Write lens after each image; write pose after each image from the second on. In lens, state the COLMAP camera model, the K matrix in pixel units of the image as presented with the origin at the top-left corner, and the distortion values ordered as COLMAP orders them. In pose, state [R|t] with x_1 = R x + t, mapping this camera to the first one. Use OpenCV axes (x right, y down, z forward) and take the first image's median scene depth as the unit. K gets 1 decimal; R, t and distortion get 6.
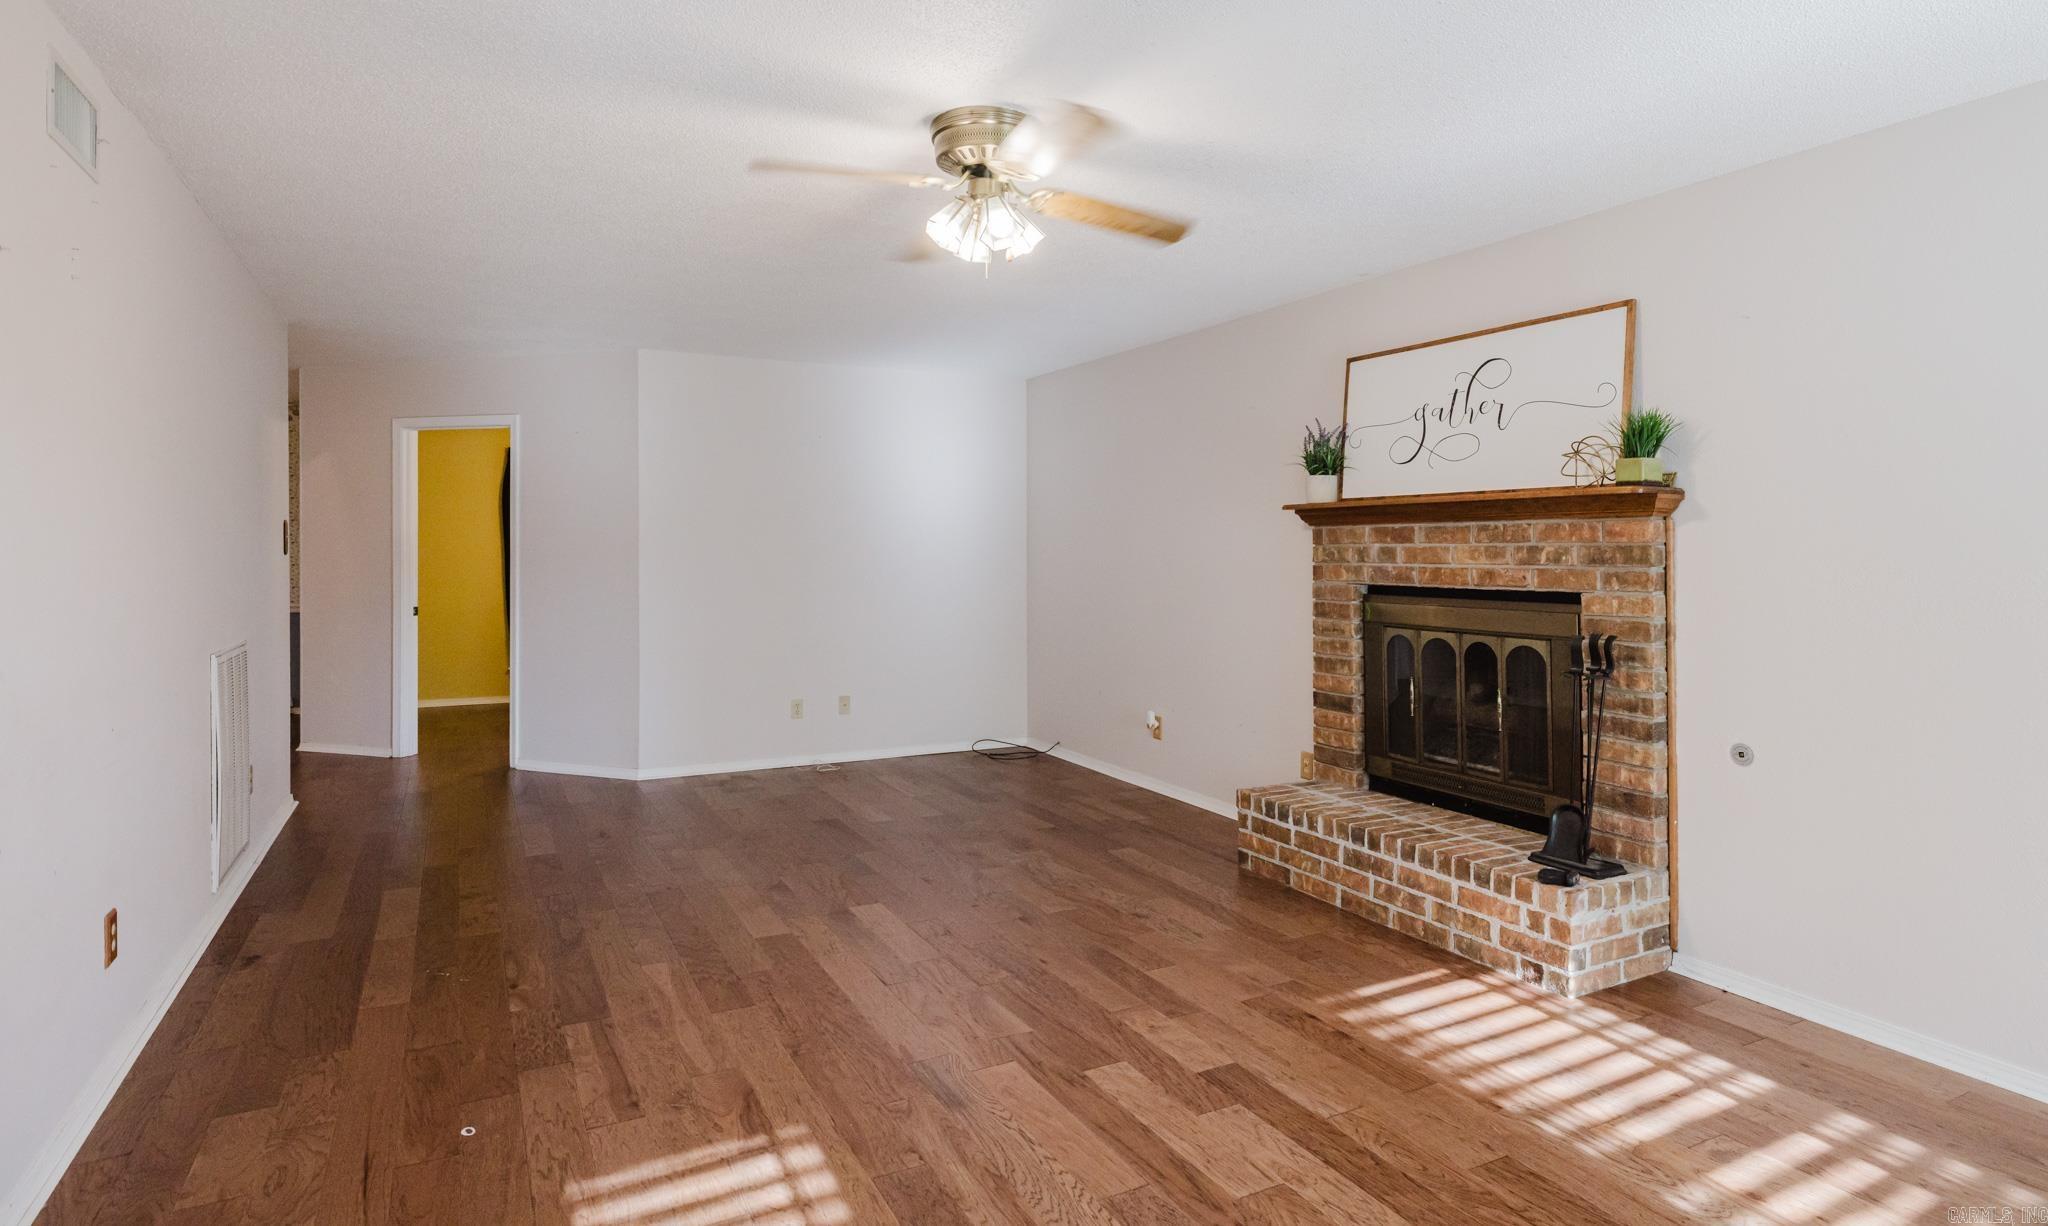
lens RADIAL K [[1123.2, 0, 1039.3], [0, 1123.2, 572.7], [0, 0, 1]] dist [0.013738, -0.004587]
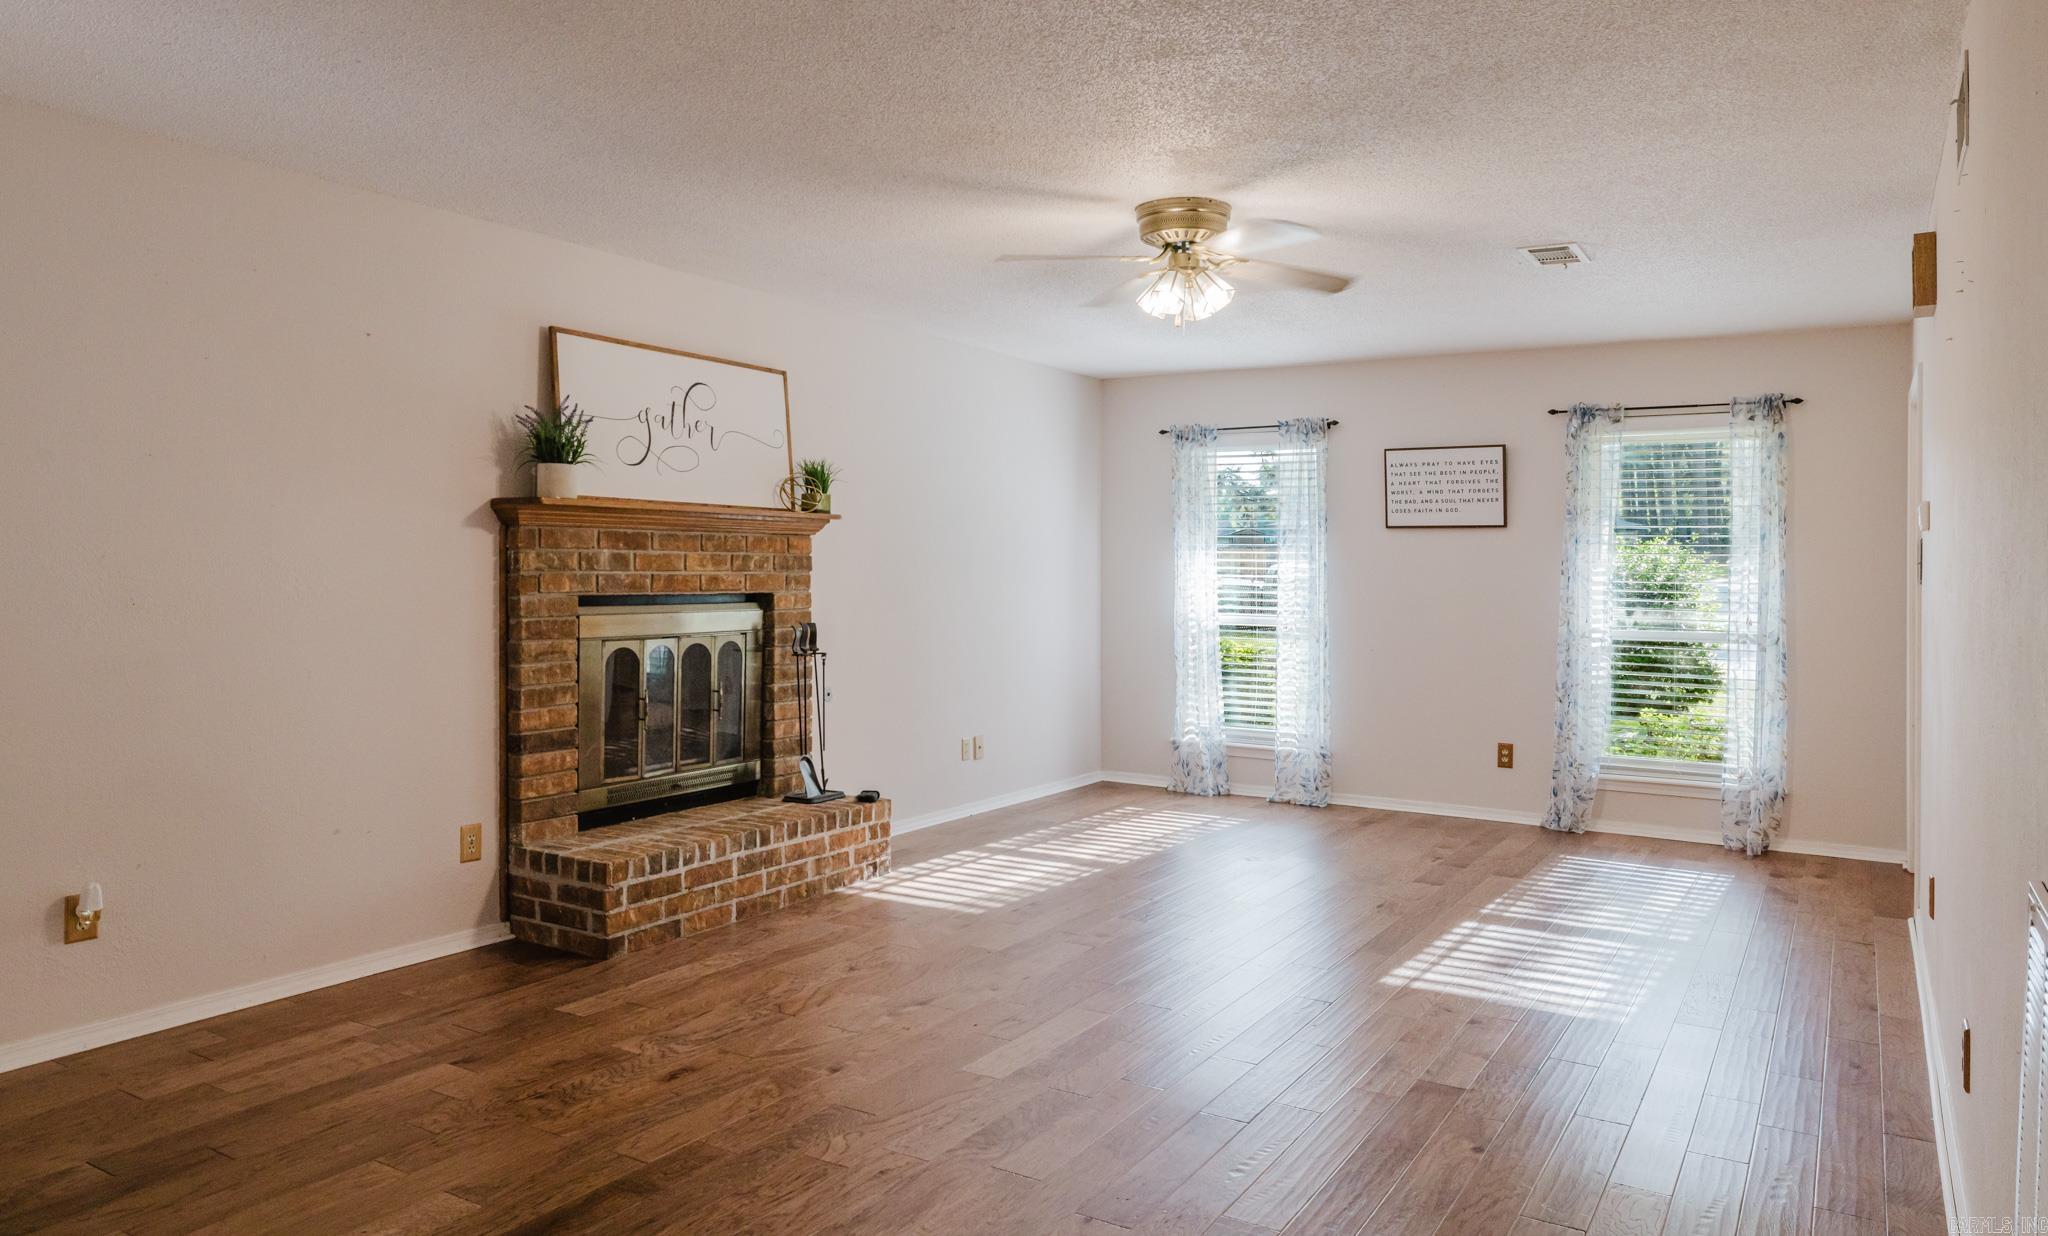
lens RADIAL K [[1356.7, 0, 1010.2], [0, 1356.7, 575.8], [0, 0, 1]] dist [-0.002364, -0.005522]
pose [[-0.504170, -0.014431, 0.863484, -1.010953], [0.004707, 0.999800, 0.019457, -0.030803], [-0.863592, 0.013874, -0.504001, 1.606473]]
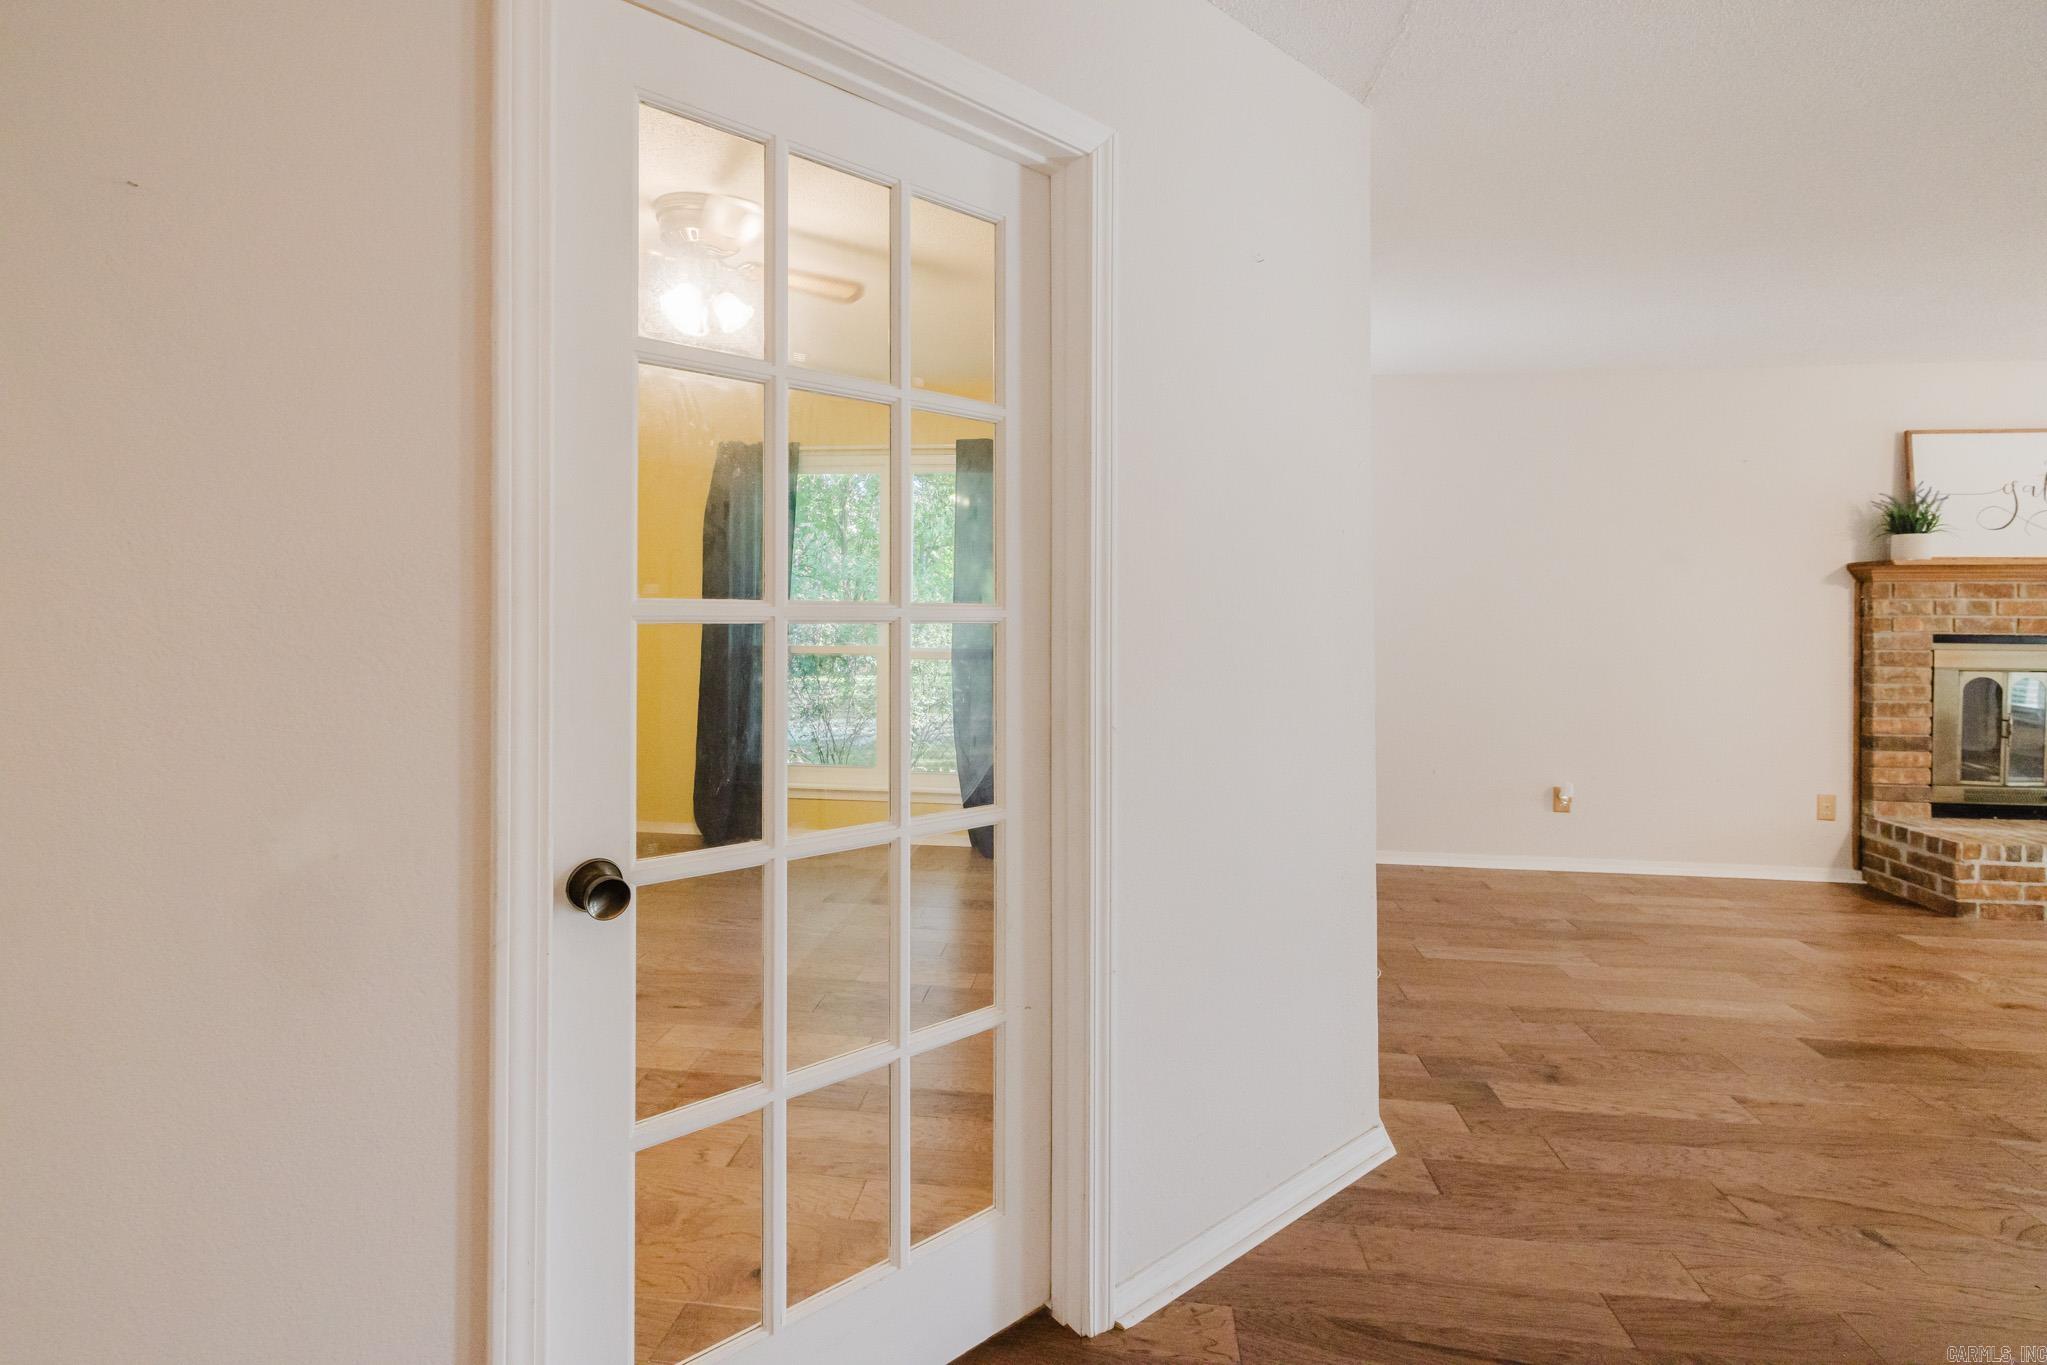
lens RADIAL K [[883.9, 0, 1030.9], [0, 883.9, 623.3], [0, 0, 1]] dist [0.000529, 0.000071]
pose [[0.567785, -0.013726, 0.823062, -1.225981], [0.013727, 0.999880, 0.007205, -0.025351], [-0.823062, 0.007208, 0.567906, 1.606992]]
